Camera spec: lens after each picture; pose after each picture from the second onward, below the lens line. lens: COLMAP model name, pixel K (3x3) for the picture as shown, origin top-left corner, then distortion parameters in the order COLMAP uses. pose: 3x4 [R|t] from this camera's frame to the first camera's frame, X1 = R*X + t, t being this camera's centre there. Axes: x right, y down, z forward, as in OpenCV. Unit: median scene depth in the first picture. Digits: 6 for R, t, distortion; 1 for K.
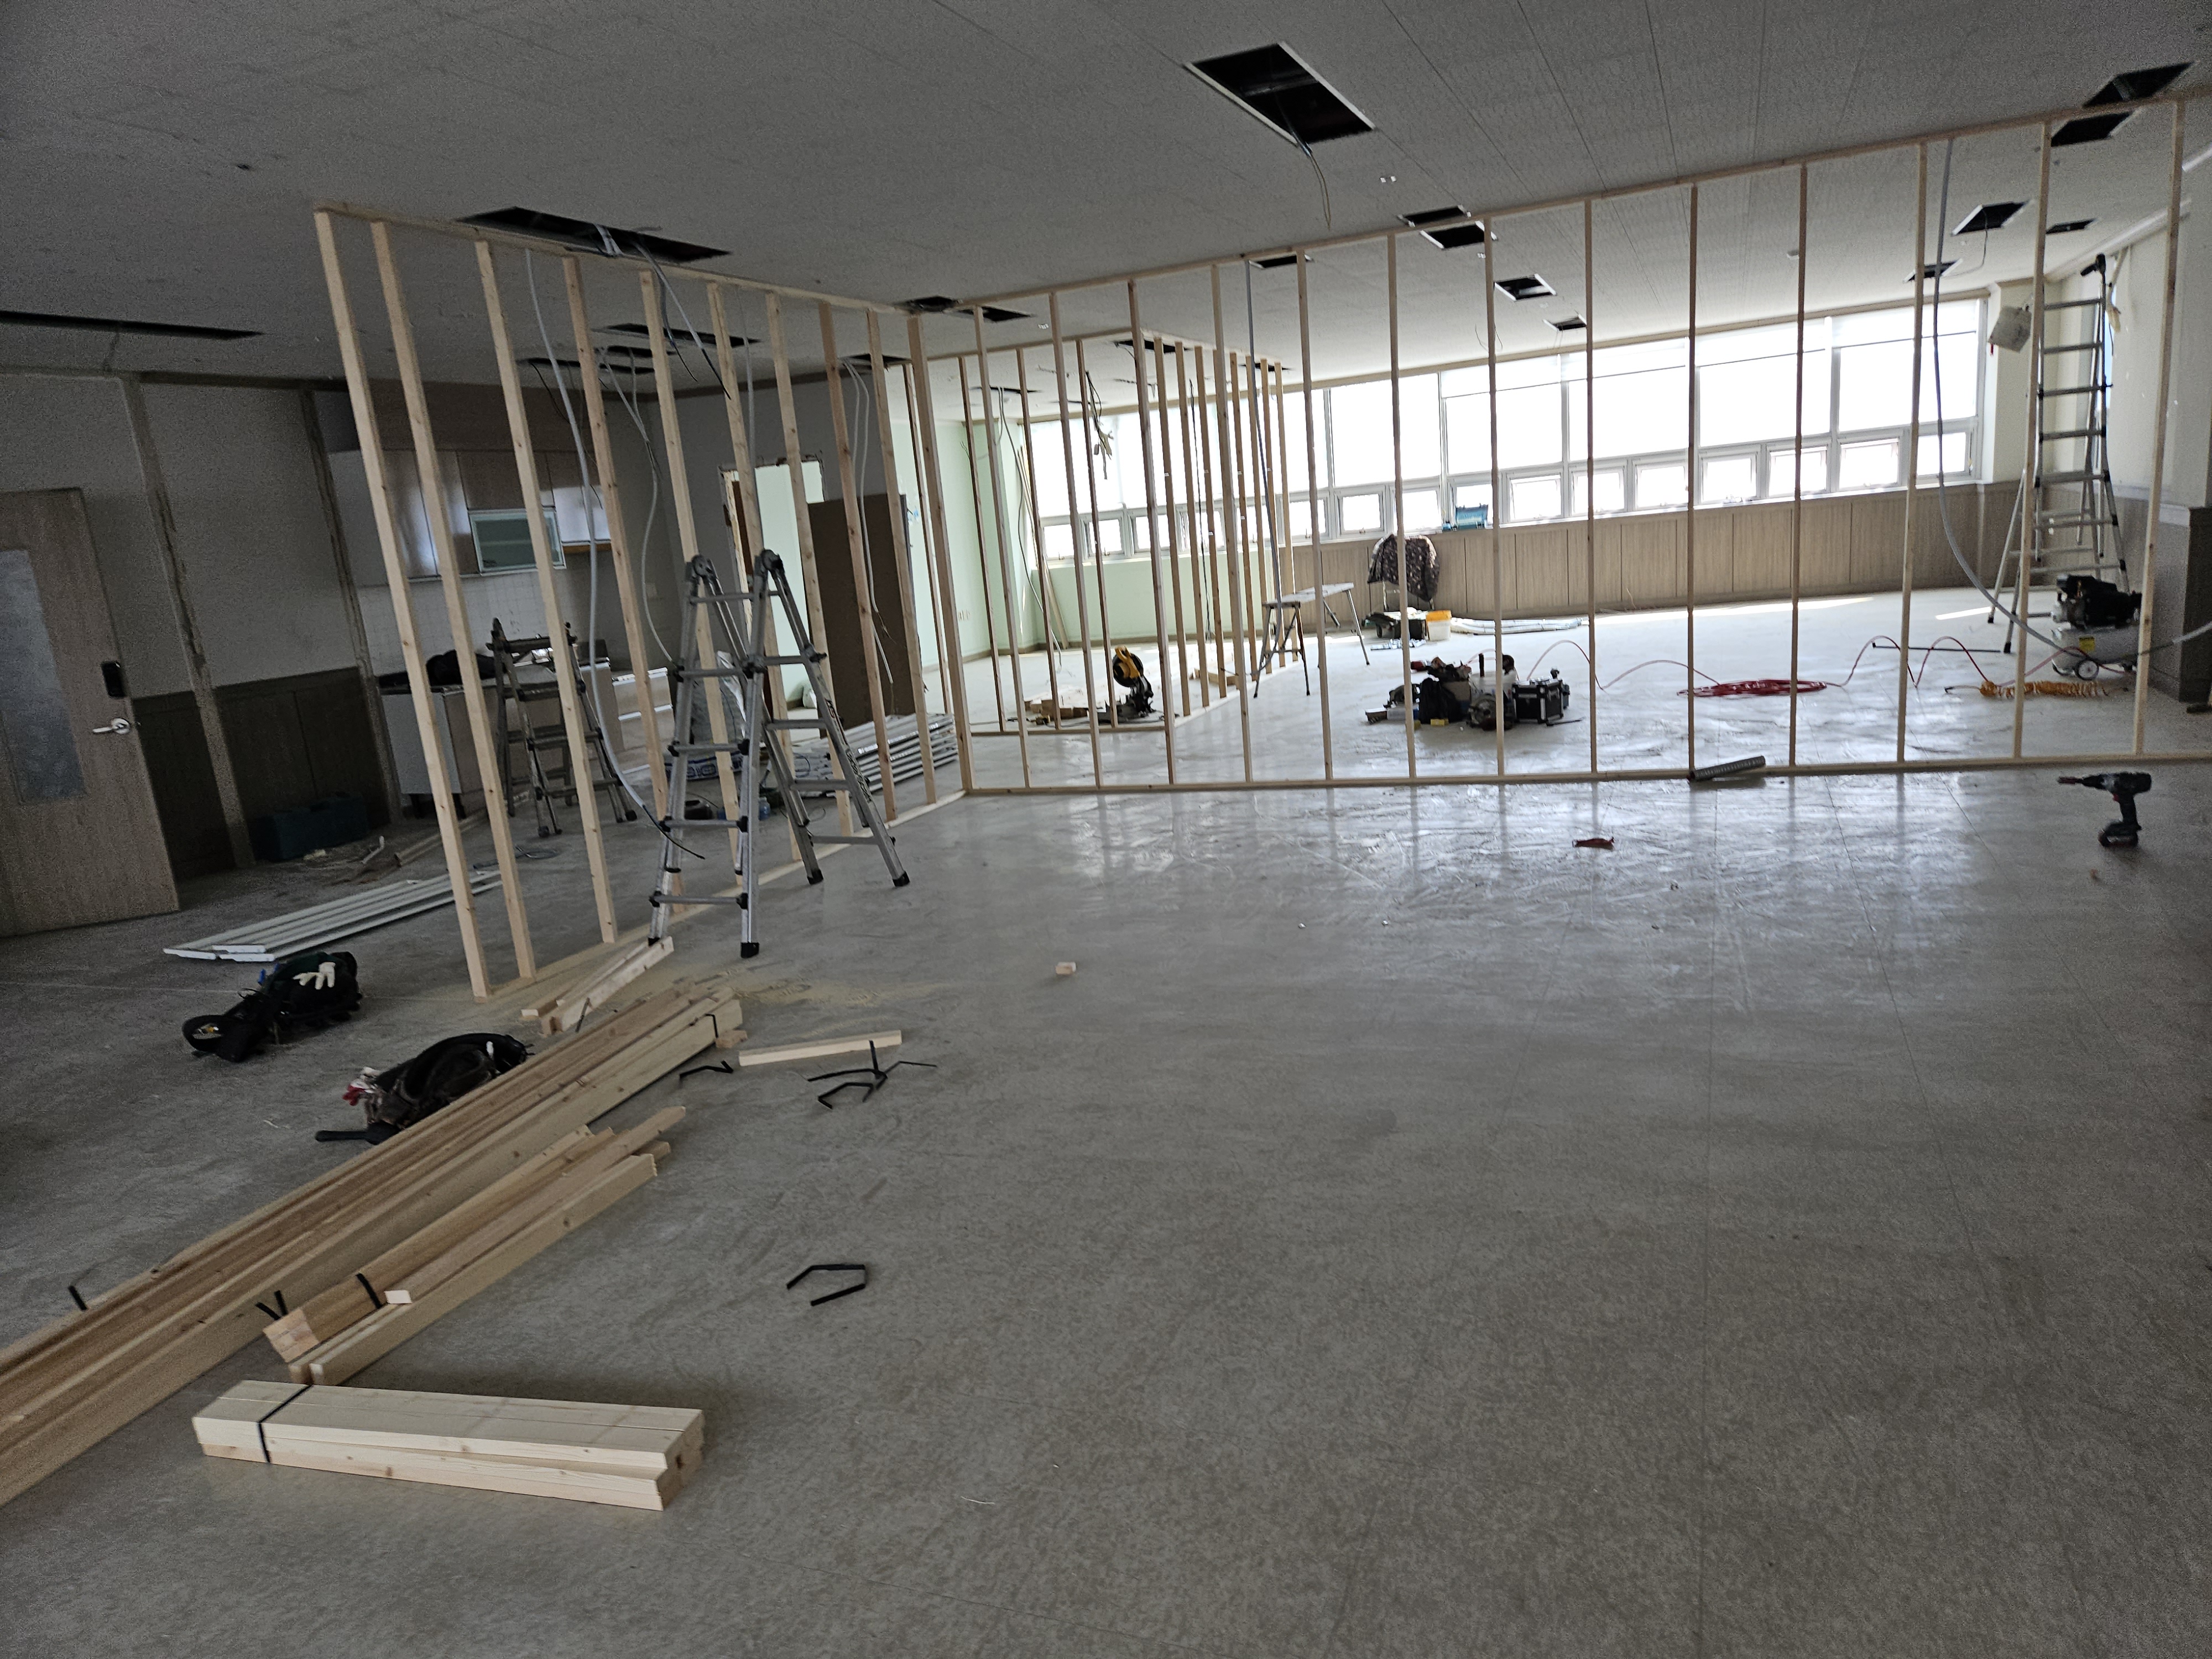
lens RADIAL K [[1476.6, 0, 1102.8], [0, 1476.6, 839.2], [0, 0, 1]] dist [0.029366, -0.010708]
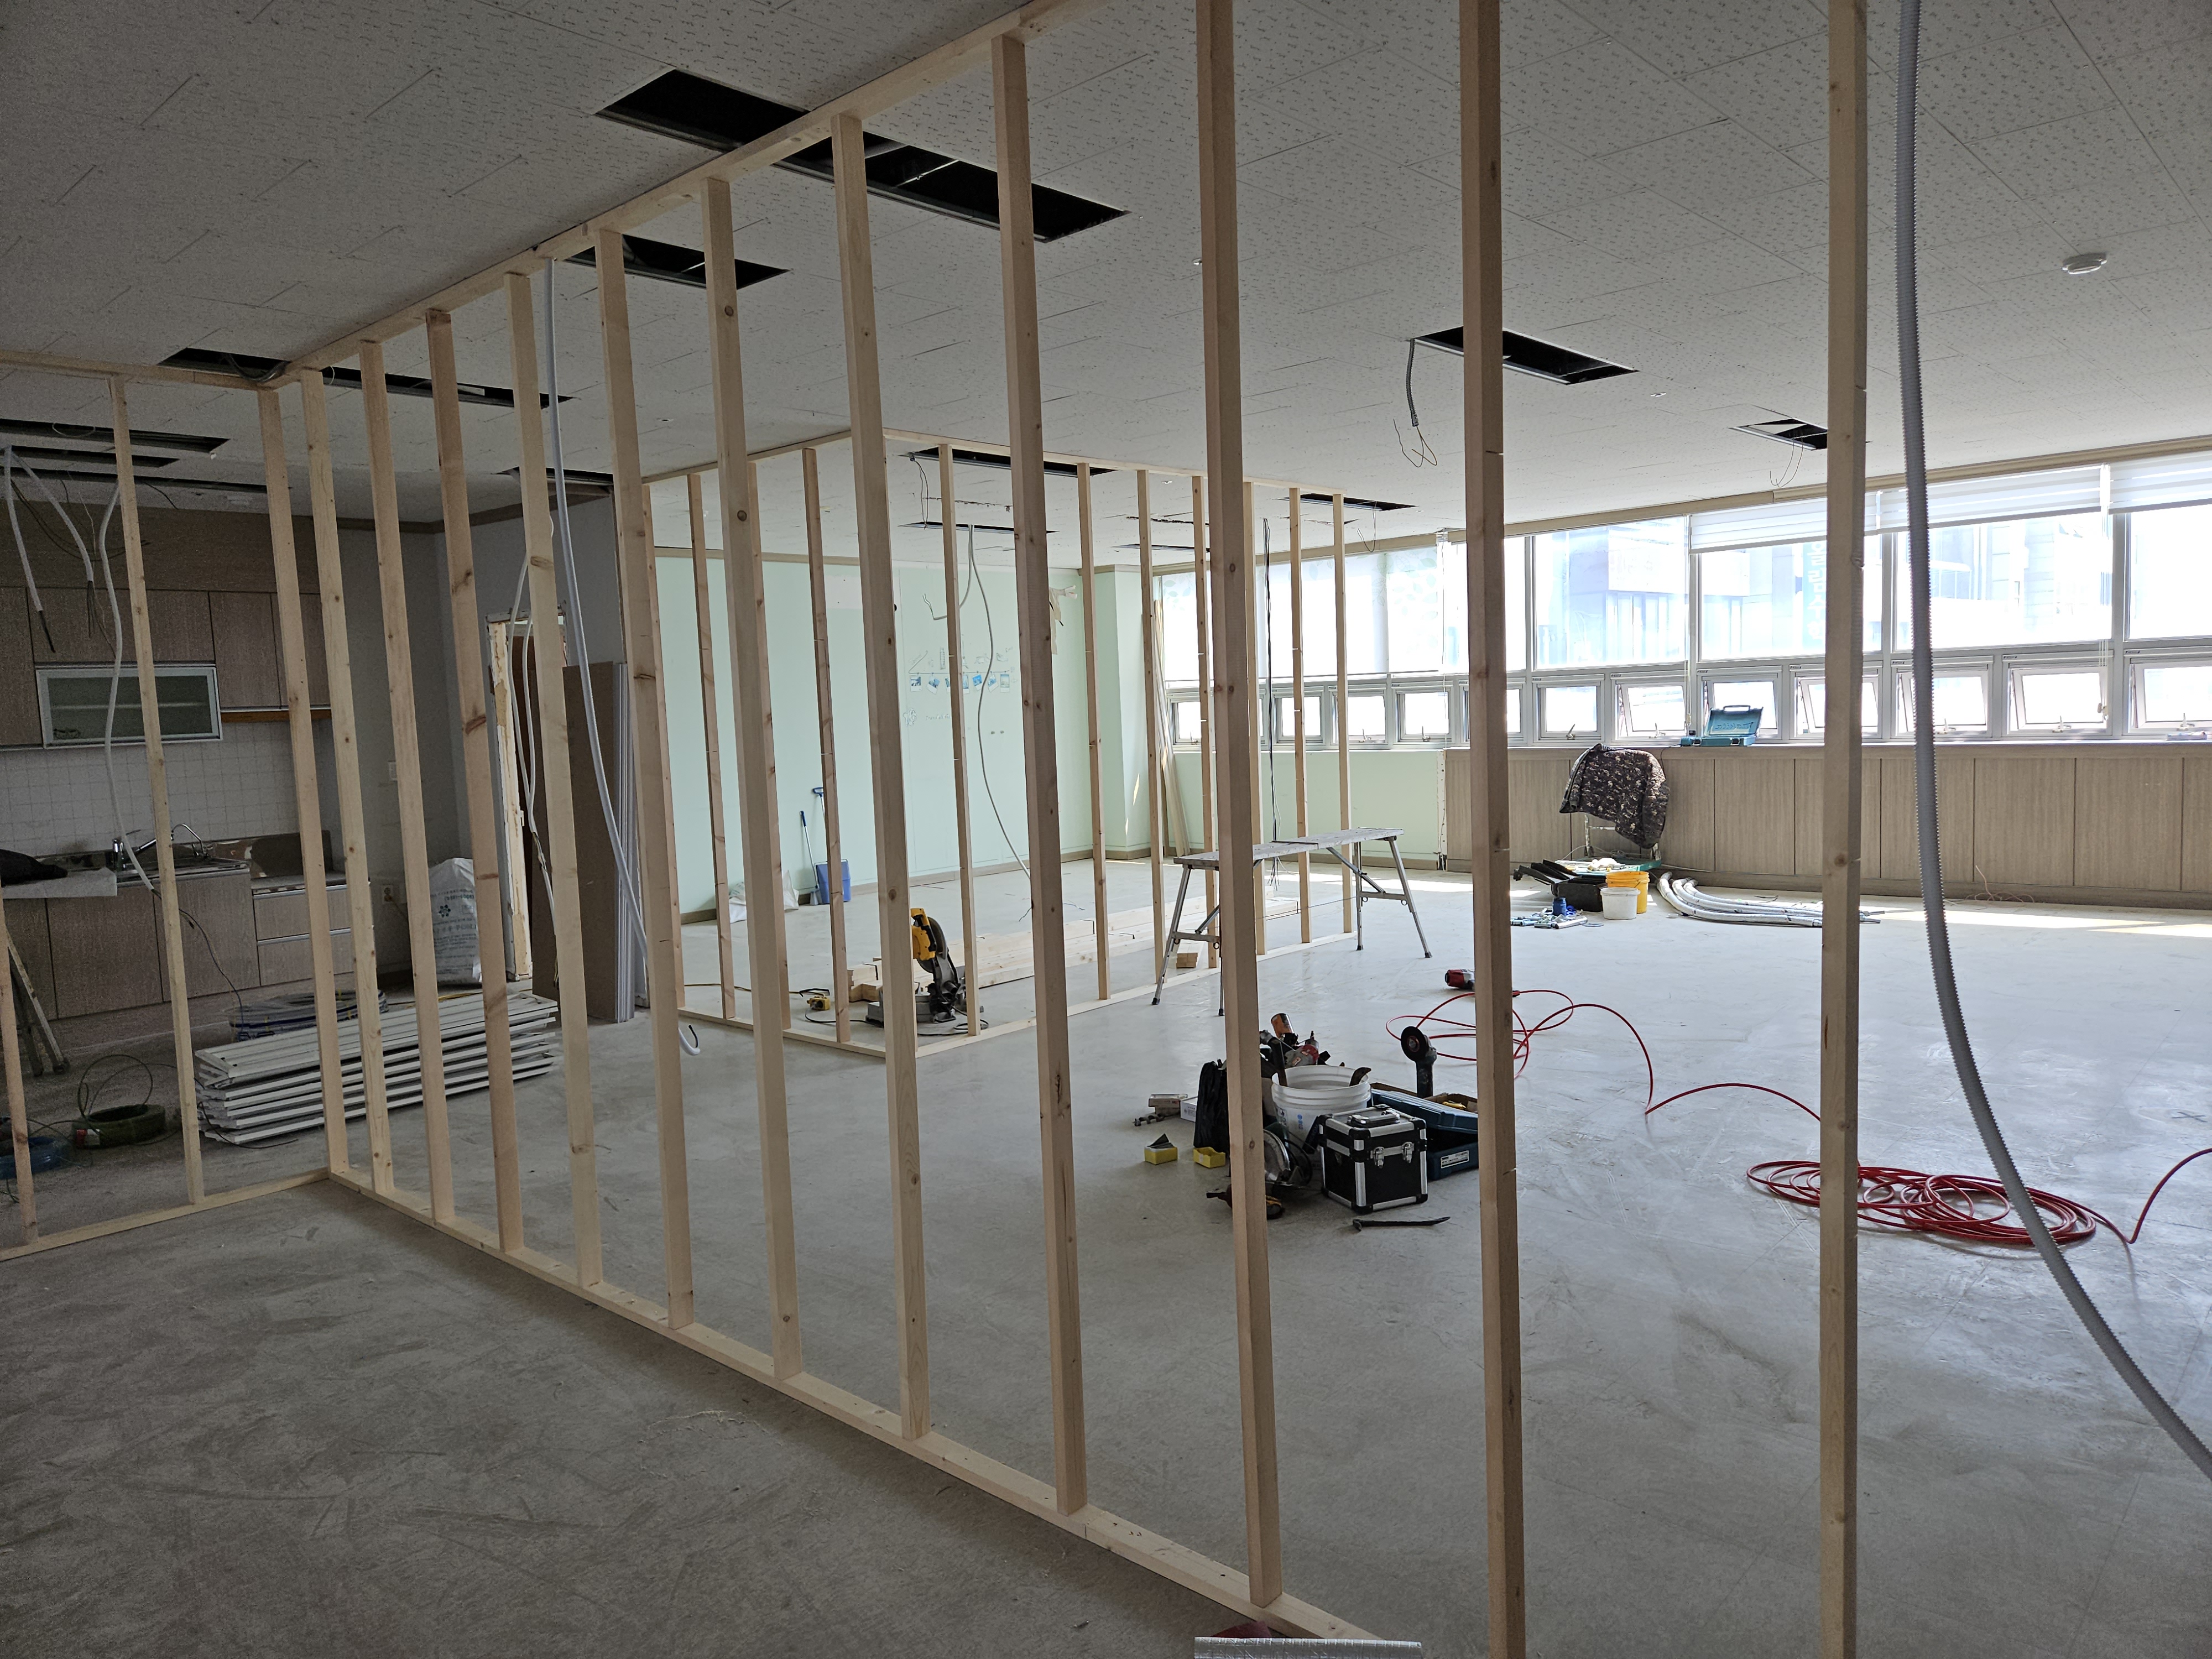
lens RADIAL K [[1476.6, 0, 1104.5], [0, 1476.6, 824.3], [0, 0, 1]] dist [0.029366, -0.010708]
pose [[0.936770, 0.086827, -0.339002, 0.217854], [-0.120223, 0.989619, -0.078749, -0.090820], [0.328645, 0.114525, 0.937484, 0.301701]]
